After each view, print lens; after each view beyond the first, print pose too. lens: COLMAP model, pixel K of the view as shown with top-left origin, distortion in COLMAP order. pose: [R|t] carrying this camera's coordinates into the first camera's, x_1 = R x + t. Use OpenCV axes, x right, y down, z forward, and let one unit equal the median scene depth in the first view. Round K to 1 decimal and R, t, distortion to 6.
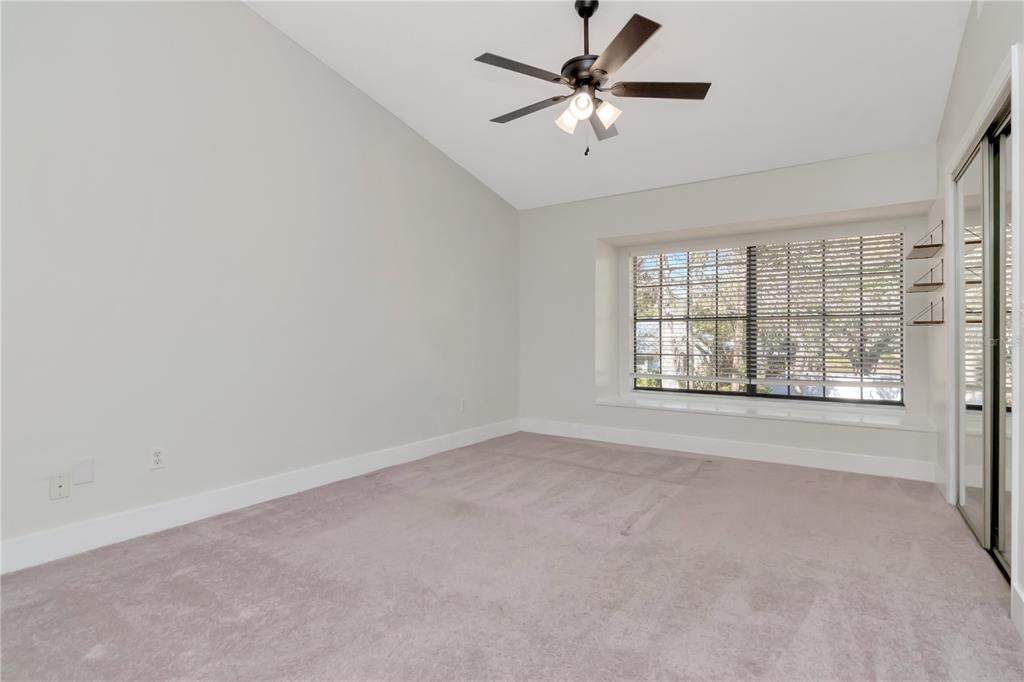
lens RADIAL K [[499.4, 0, 504.9], [0, 499.4, 340.6], [0, 0, 1]] dist [-0.000367, -0.003736]
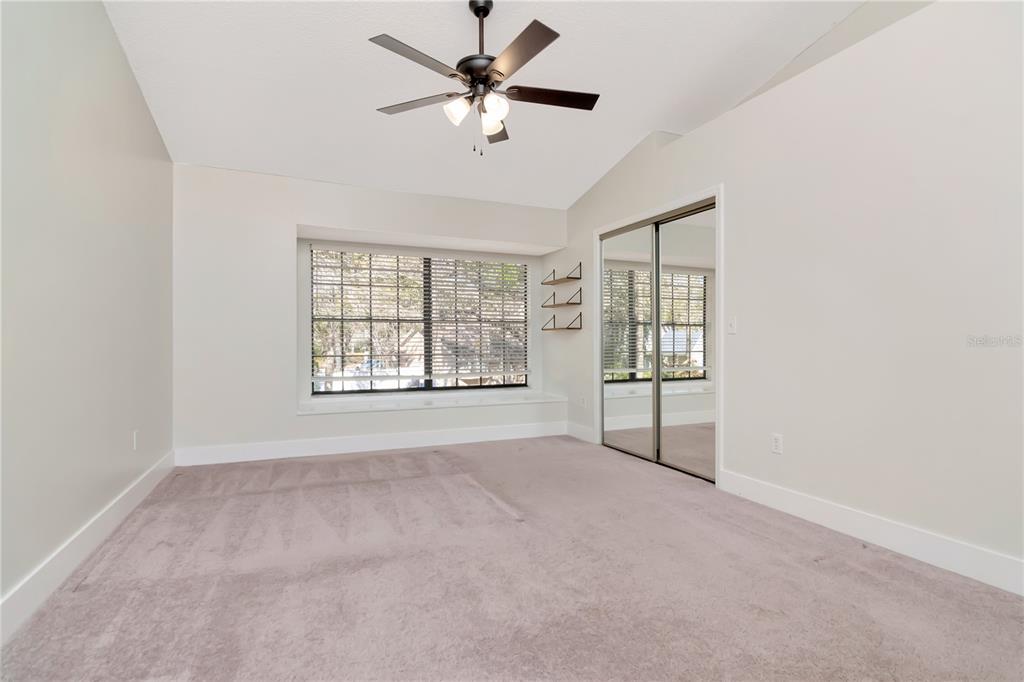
lens RADIAL K [[499.4, 0, 506.4], [0, 499.4, 346.2], [0, 0, 1]] dist [-0.000367, -0.003736]
pose [[0.556428, -0.013587, 0.830785, -0.437614], [0.004832, 0.999902, 0.013117, -0.003009], [-0.830882, -0.003284, 0.556439, 0.277999]]
